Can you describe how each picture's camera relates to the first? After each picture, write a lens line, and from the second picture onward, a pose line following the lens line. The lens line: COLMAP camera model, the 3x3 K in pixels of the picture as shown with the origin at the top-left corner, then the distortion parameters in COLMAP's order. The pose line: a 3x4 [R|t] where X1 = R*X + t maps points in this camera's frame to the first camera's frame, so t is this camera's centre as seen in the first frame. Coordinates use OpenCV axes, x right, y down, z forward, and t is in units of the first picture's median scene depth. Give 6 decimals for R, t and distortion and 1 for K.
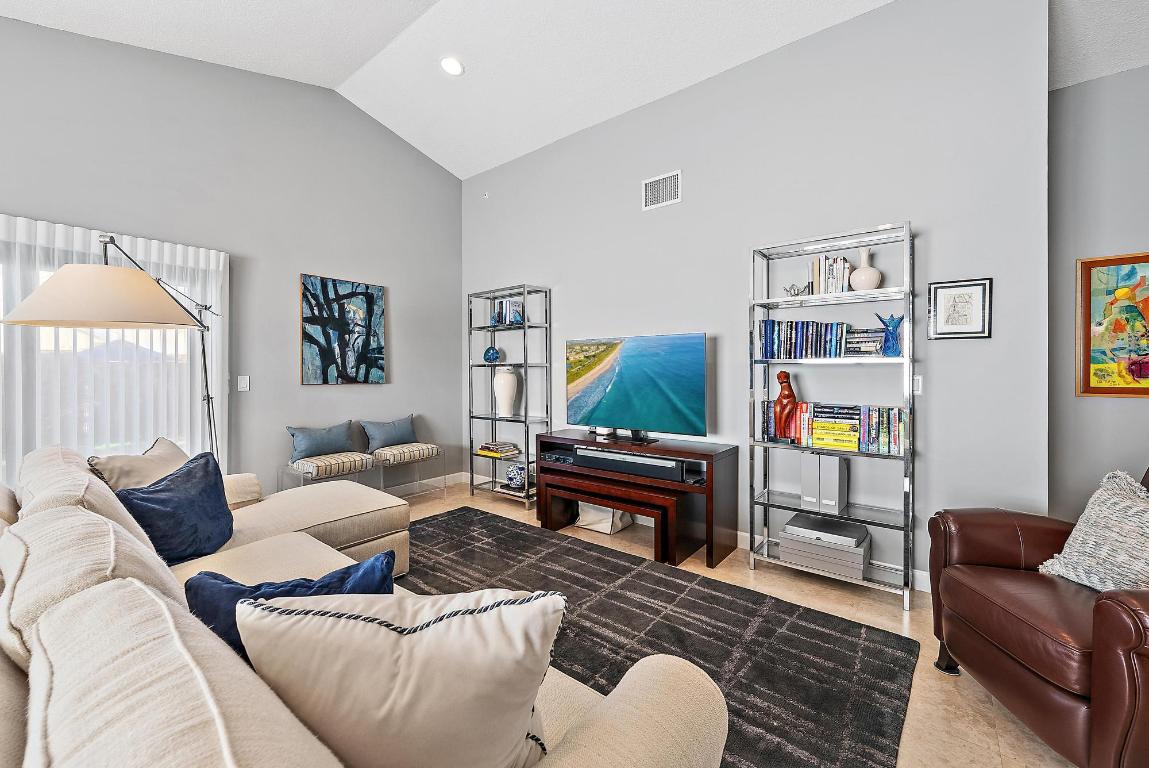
lens RADIAL K [[457.8, 0, 573.1], [0, 457.8, 375.0], [0, 0, 1]] dist [-0.000938, 0.000382]
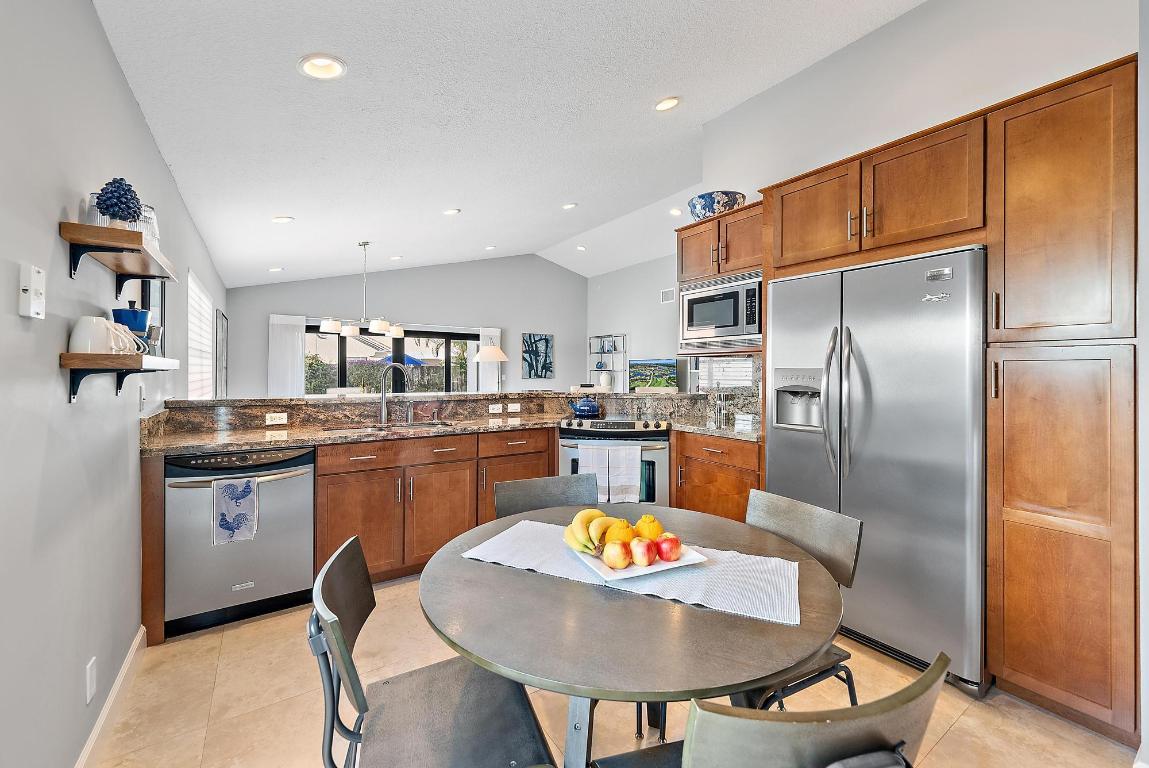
lens RADIAL K [[457.8, 0, 580.1], [0, 457.8, 374.4], [0, 0, 1]] dist [-0.000938, 0.000382]
pose [[0.960806, 0.009020, -0.277077, 0.358070], [-0.008897, 0.999959, 0.001699, -0.005757], [0.277081, 0.000833, 0.960846, -1.178962]]
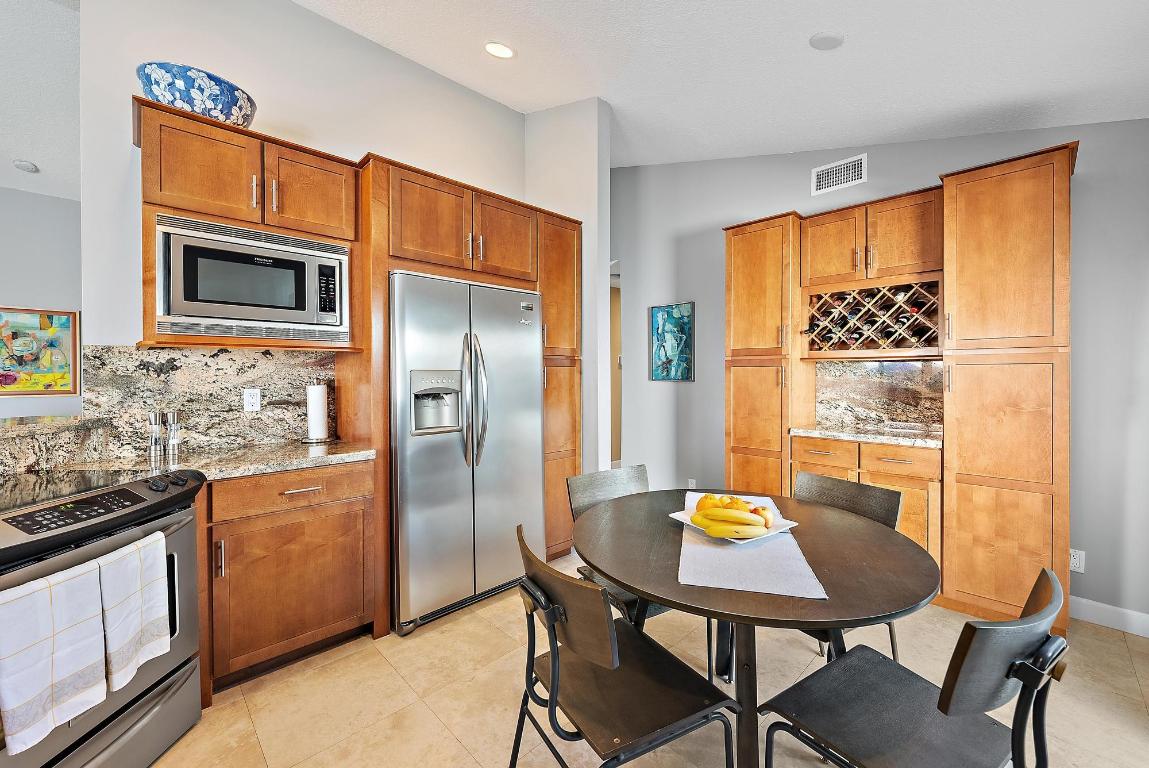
lens RADIAL K [[457.8, 0, 581.1], [0, 457.8, 378.4], [0, 0, 1]] dist [-0.000938, 0.000382]
pose [[0.104675, -0.006003, 0.994488, -0.074749], [0.010323, 0.999934, 0.004949, -0.005430], [-0.994453, 0.009748, 0.104731, -0.793810]]
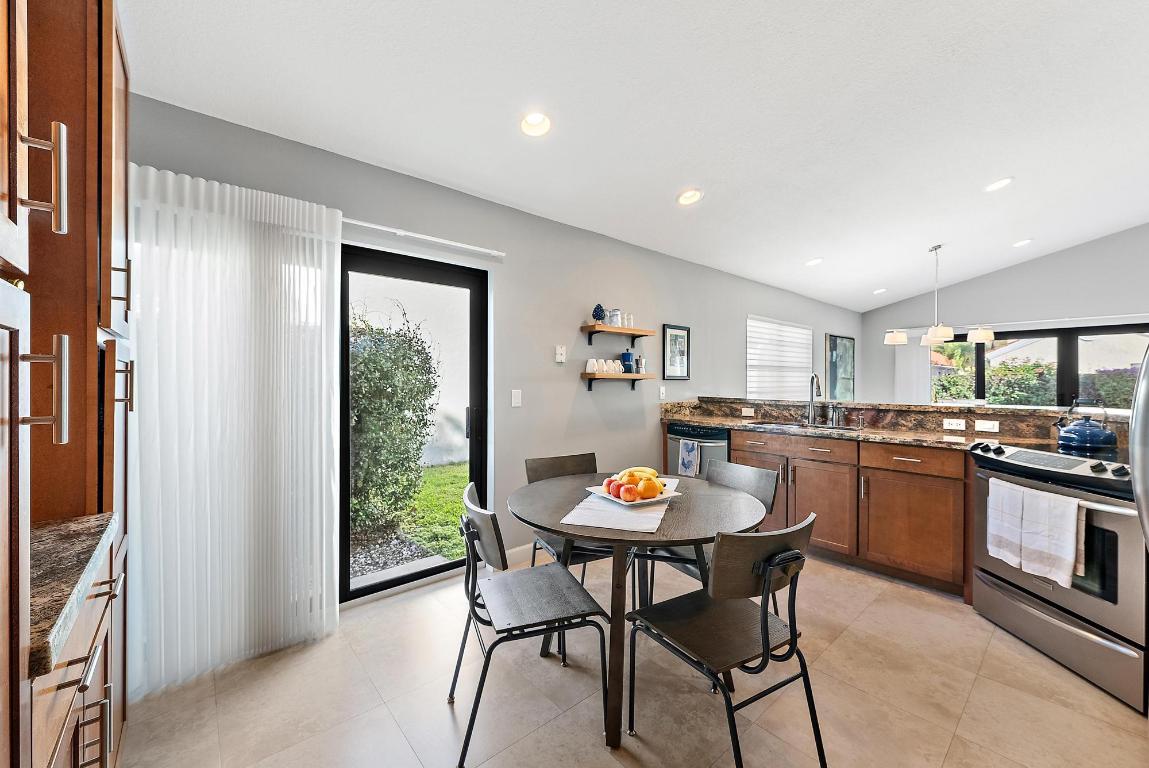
lens RADIAL K [[457.8, 0, 572.2], [0, 457.8, 382.8], [0, 0, 1]] dist [-0.000938, 0.000382]
pose [[-0.166300, 0.007880, -0.986044, 0.794100], [-0.010233, 0.999900, 0.009716, -0.004937], [0.986022, 0.011706, -0.166203, -0.860967]]
